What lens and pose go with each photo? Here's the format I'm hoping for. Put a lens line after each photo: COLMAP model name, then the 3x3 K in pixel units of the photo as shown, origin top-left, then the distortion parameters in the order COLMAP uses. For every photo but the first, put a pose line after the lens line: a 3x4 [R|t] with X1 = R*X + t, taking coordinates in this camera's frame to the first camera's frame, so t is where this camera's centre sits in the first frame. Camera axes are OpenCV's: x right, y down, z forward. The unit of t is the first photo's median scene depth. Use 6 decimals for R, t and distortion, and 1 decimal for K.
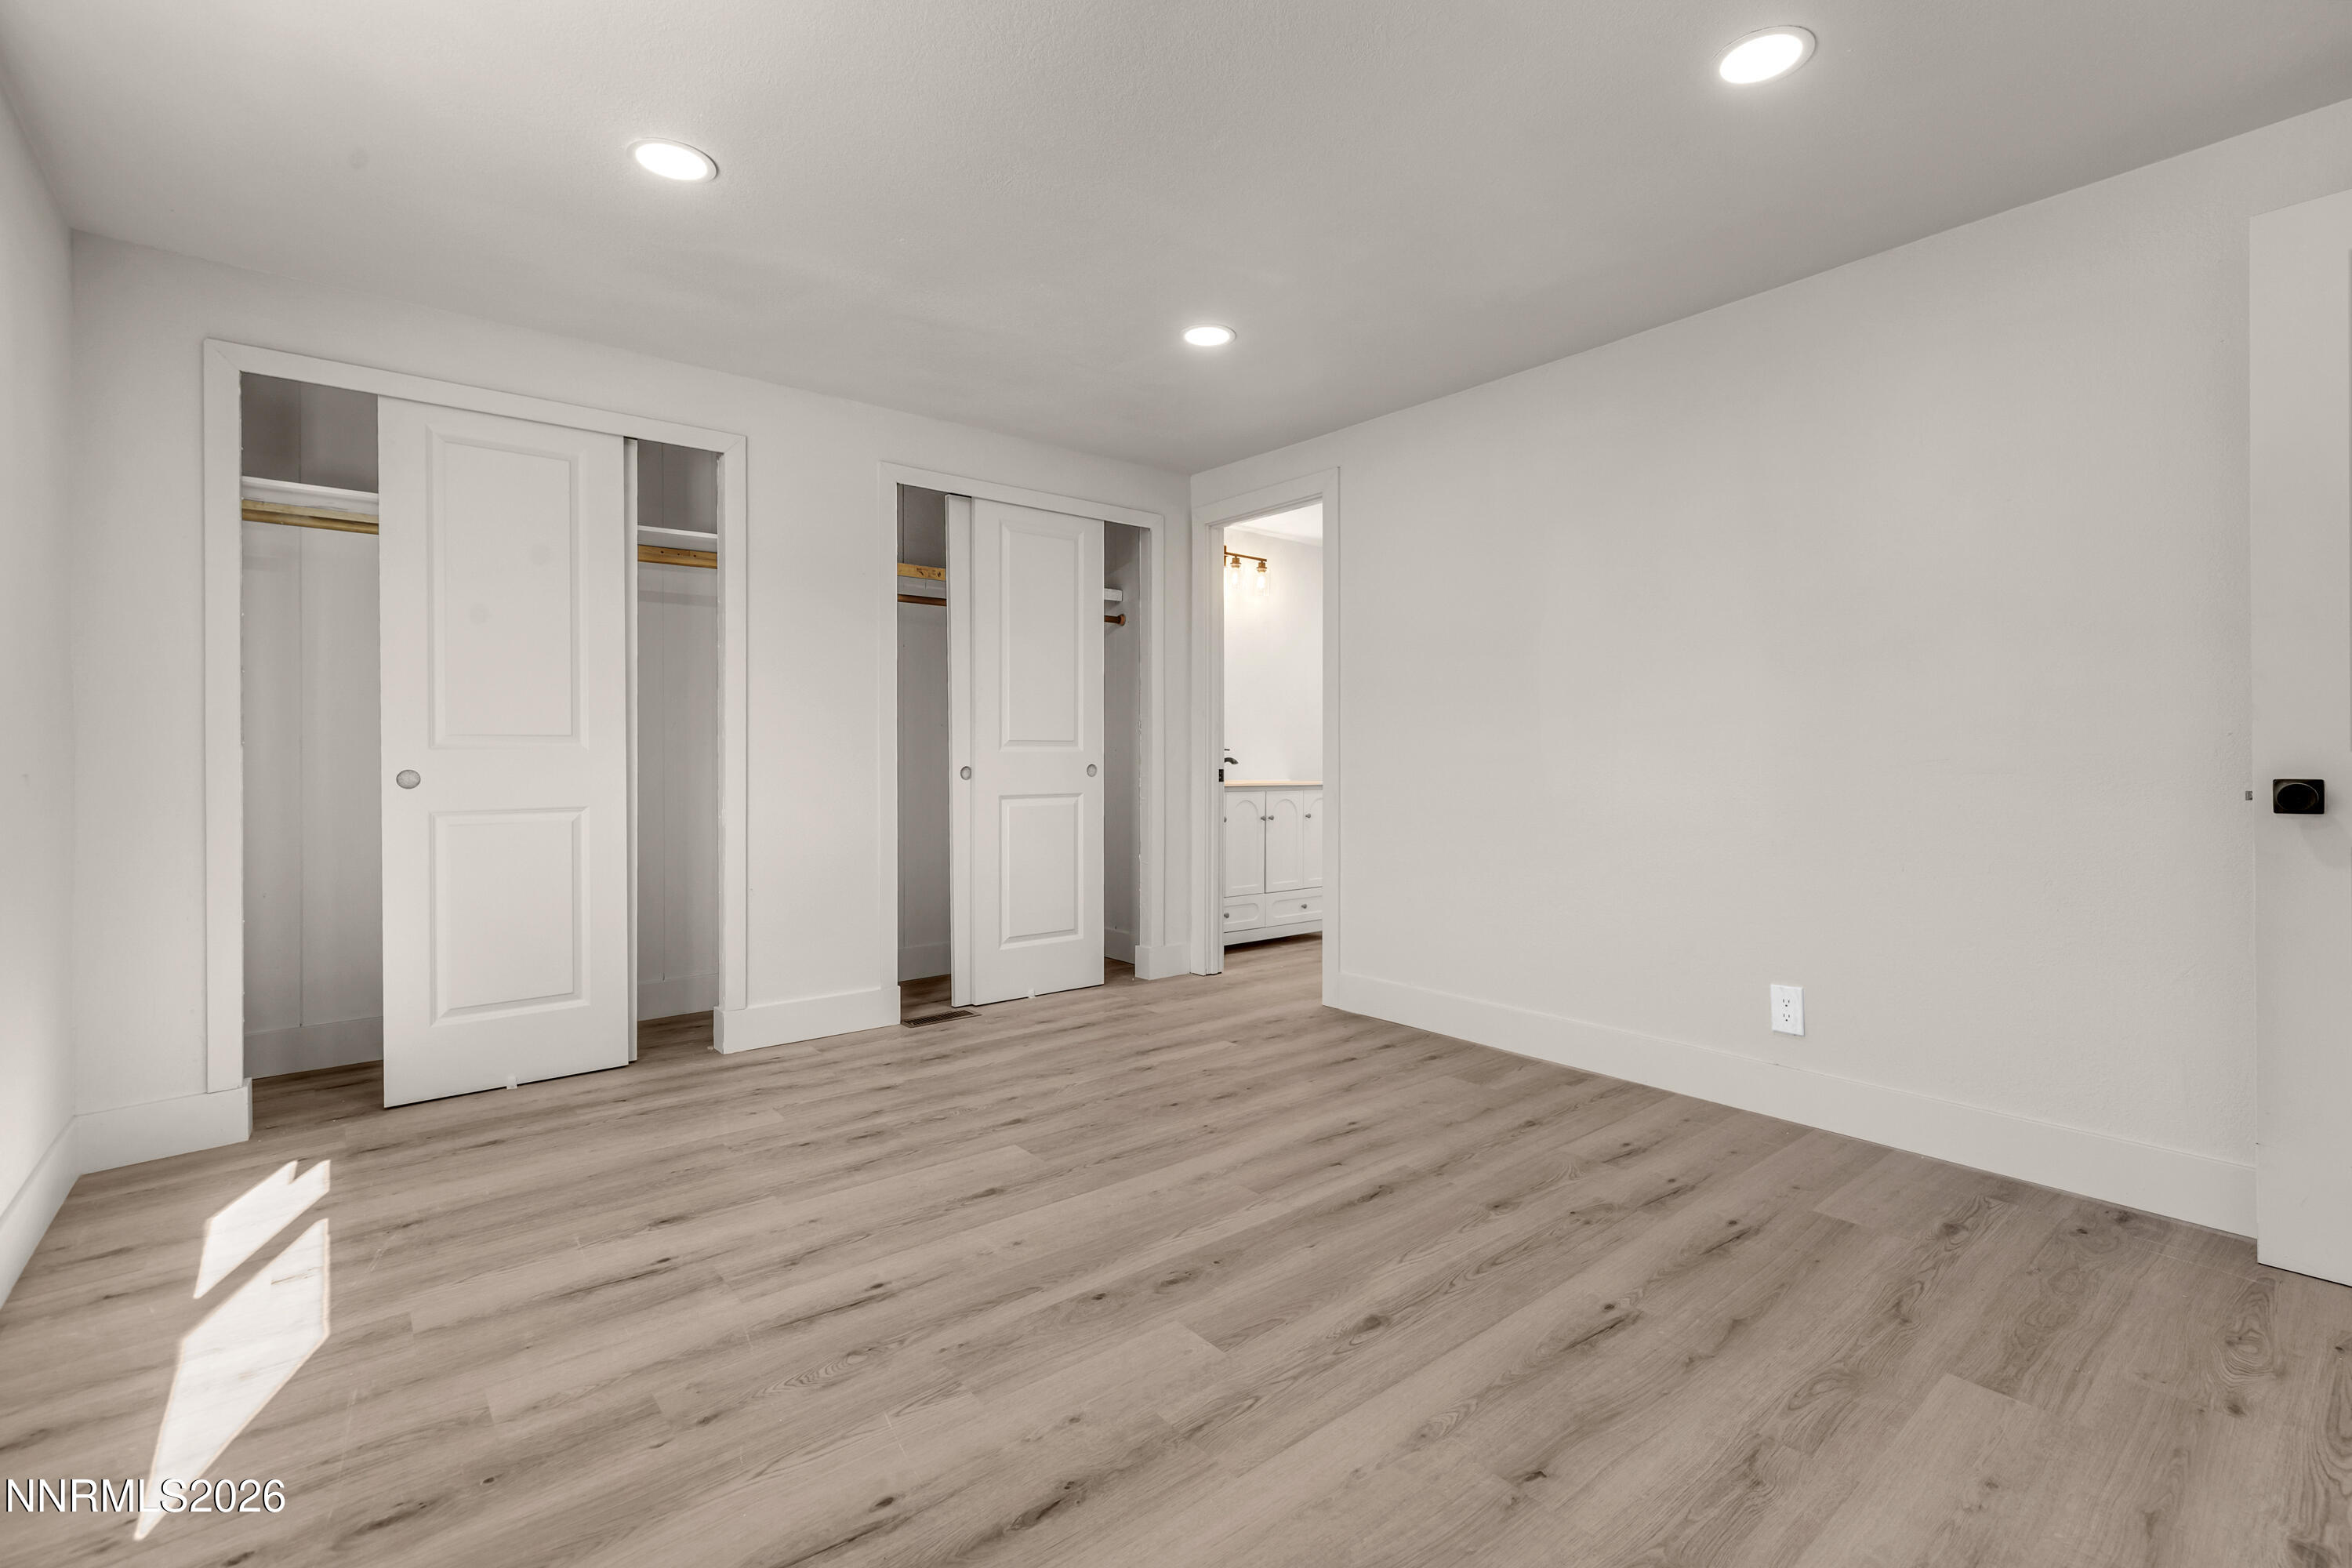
lens RADIAL K [[1065.8, 0, 1161.9], [0, 1065.8, 749.9], [0, 0, 1]] dist [-0.000783, 0.000224]
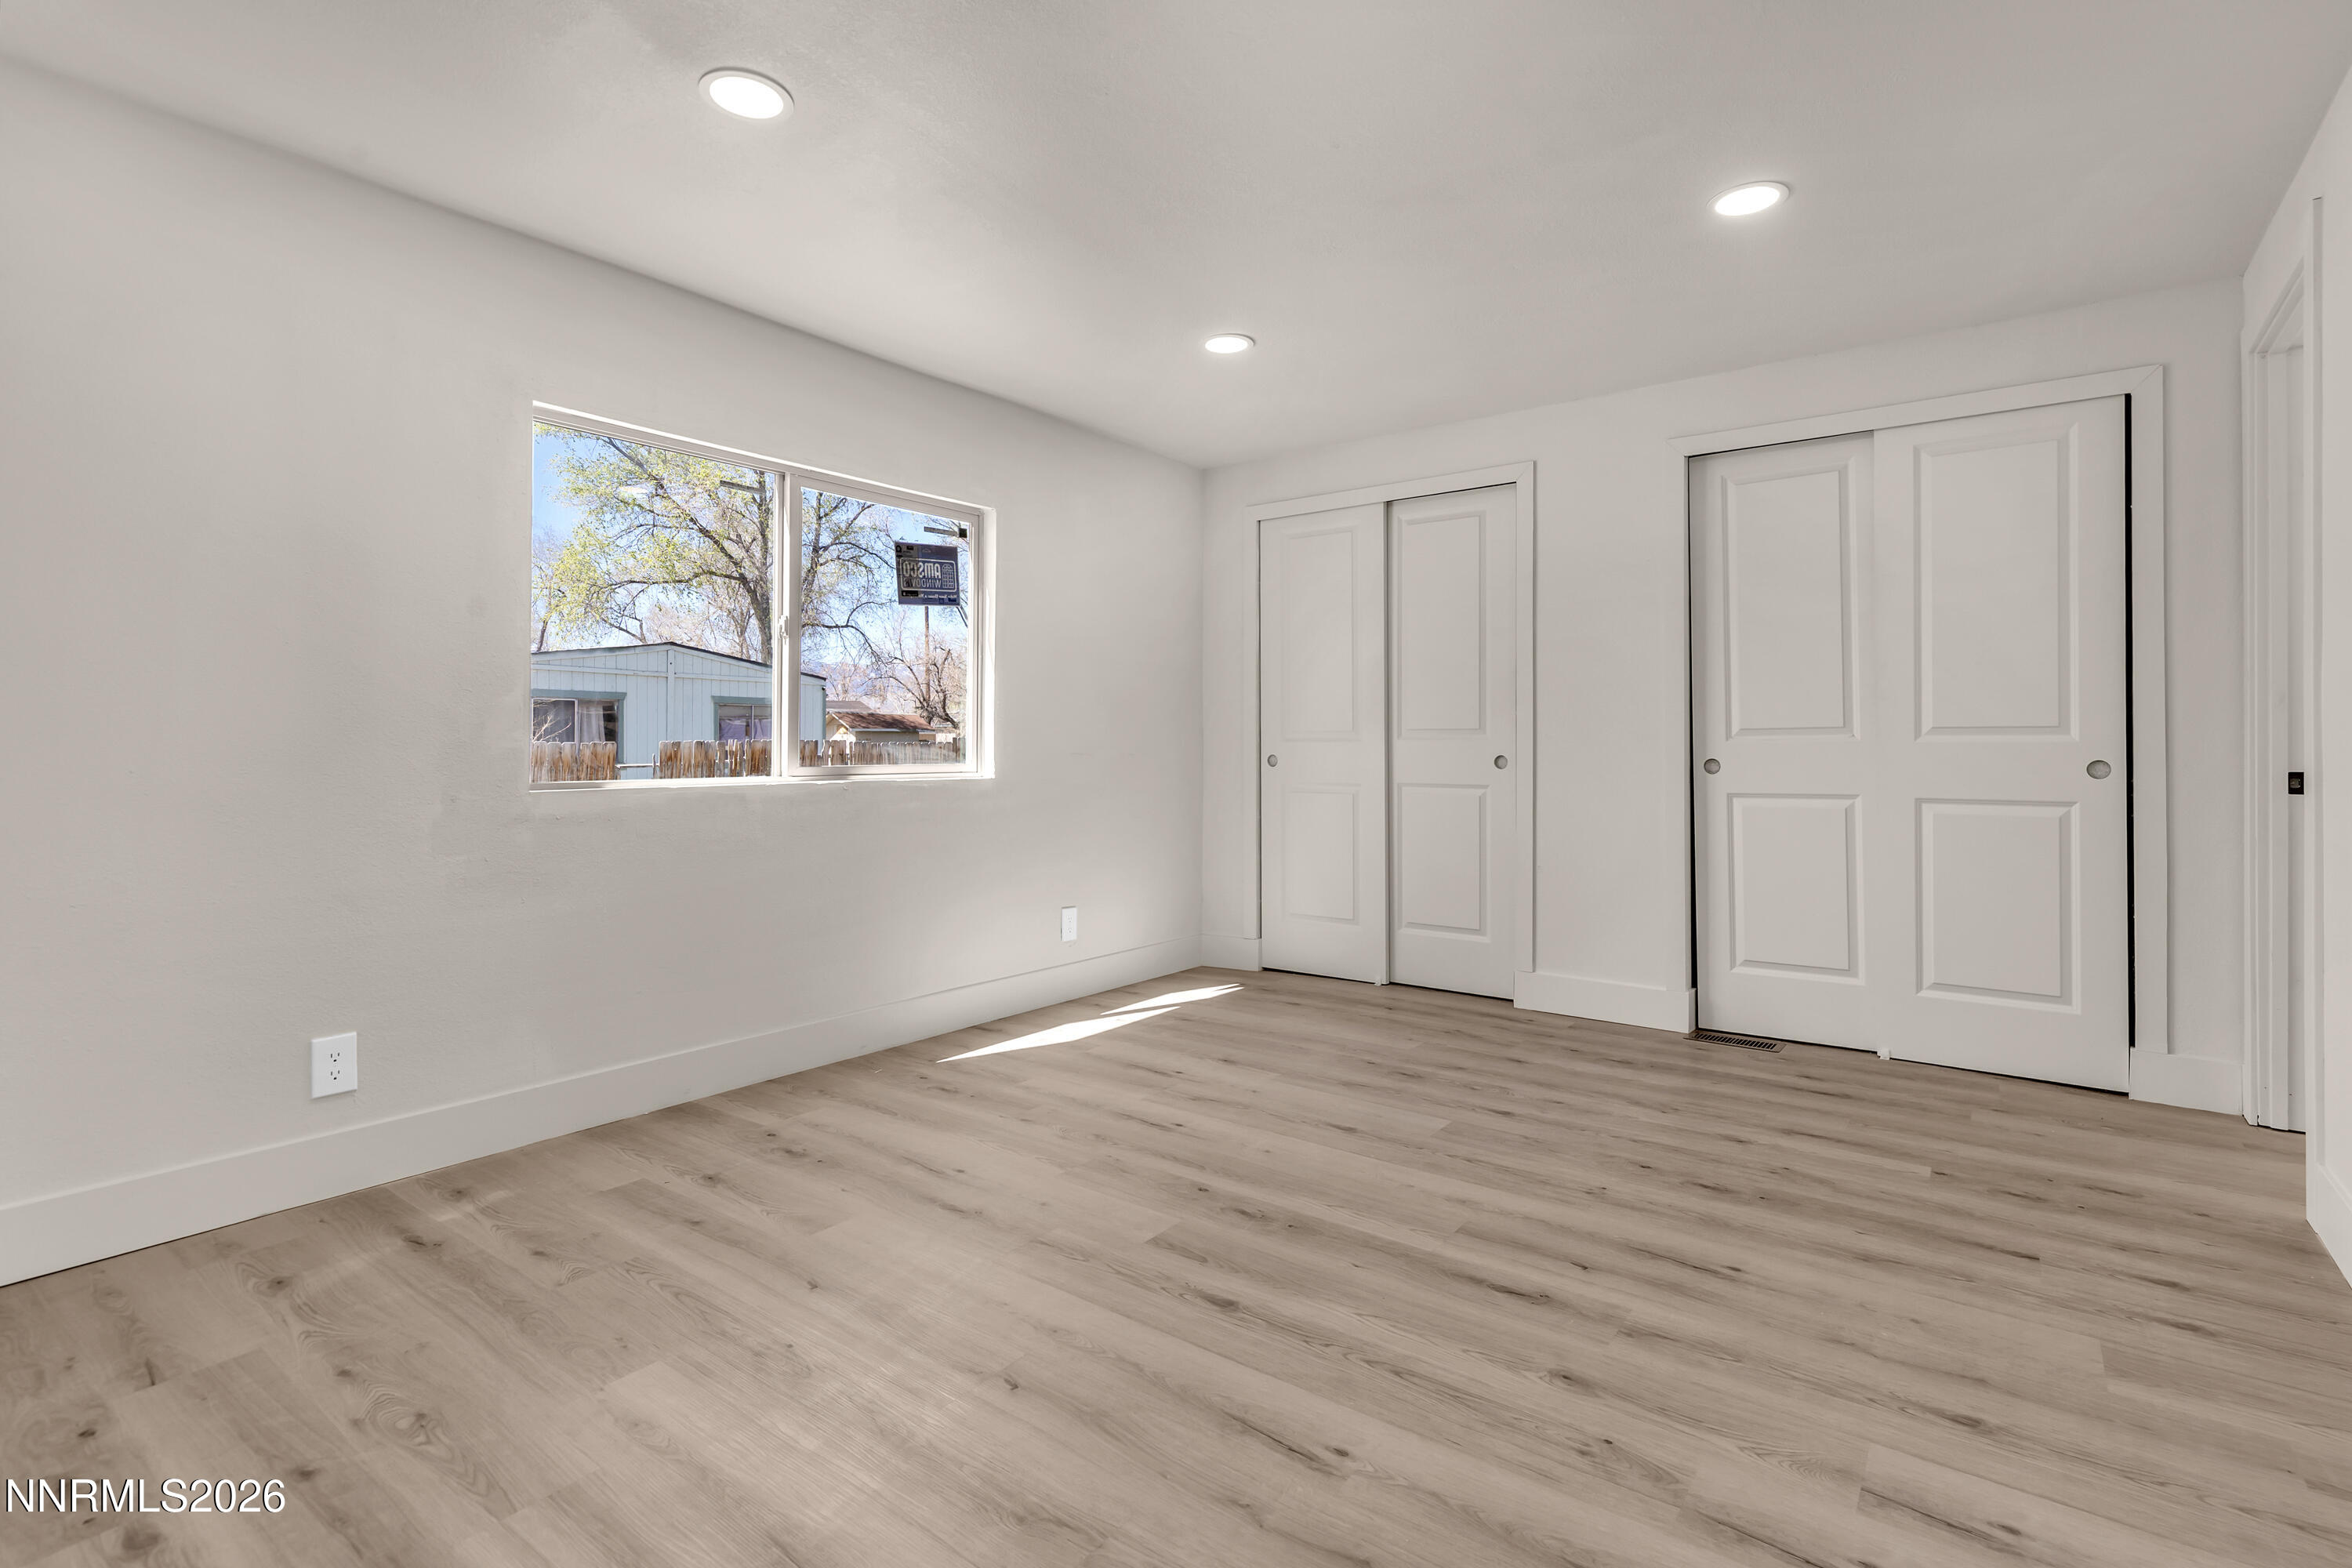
lens RADIAL K [[1065.8, 0, 1161.9], [0, 1065.8, 749.9], [0, 0, 1]] dist [-0.000783, 0.000224]
pose [[0.232746, 0.009015, -0.972496, 0.821351], [0.005365, 0.999930, 0.010553, -0.005962], [0.972523, -0.007673, 0.232681, 0.491041]]
